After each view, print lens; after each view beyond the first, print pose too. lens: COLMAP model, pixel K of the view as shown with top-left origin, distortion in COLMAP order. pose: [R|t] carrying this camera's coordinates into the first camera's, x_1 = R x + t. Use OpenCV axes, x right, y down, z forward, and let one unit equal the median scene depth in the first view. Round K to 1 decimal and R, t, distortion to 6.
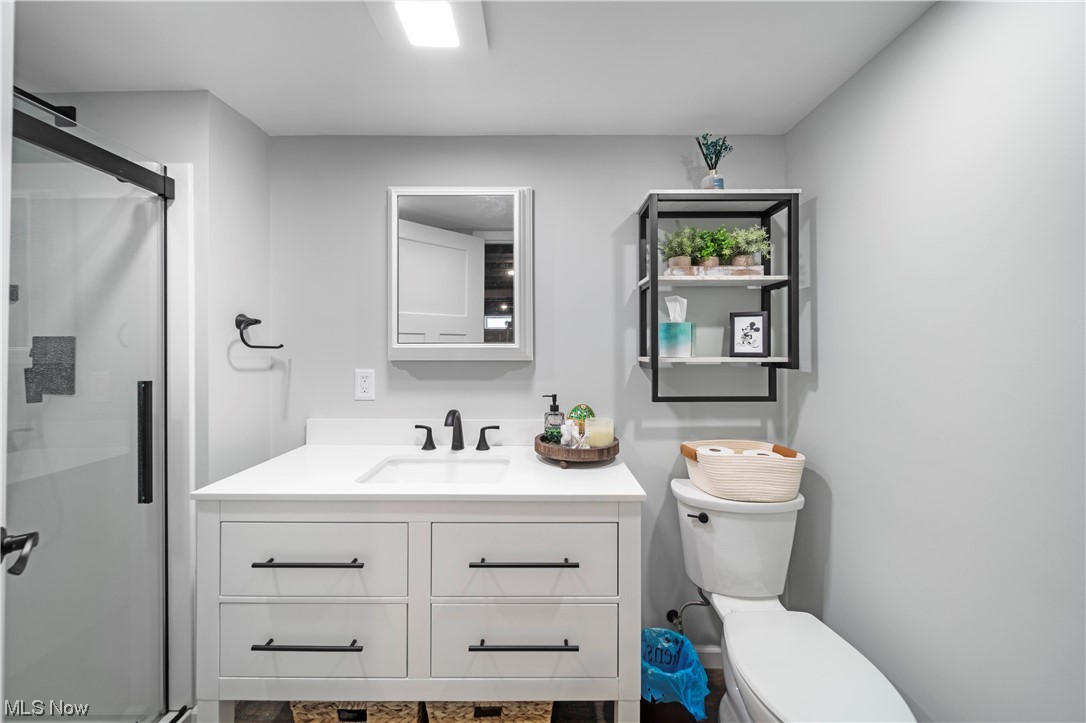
lens RADIAL K [[378.3, 0, 546.1], [0, 378.3, 344.7], [0, 0, 1]] dist [-0.002145, -0.000729]
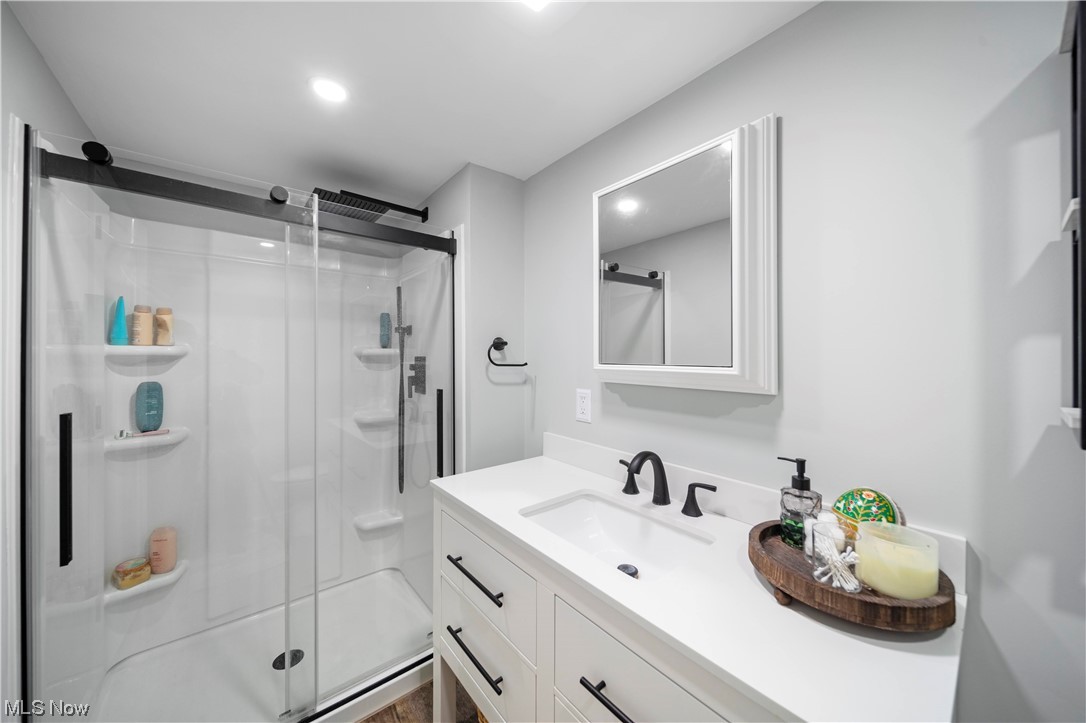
lens RADIAL K [[378.3, 0, 542.5], [0, 378.3, 355.5], [0, 0, 1]] dist [-0.002145, -0.000729]
pose [[0.637092, 0.000294, -0.770788, 0.204753], [-0.000224, 1.000000, 0.000196, -0.023114], [0.770788, 0.000048, 0.637092, 0.327666]]
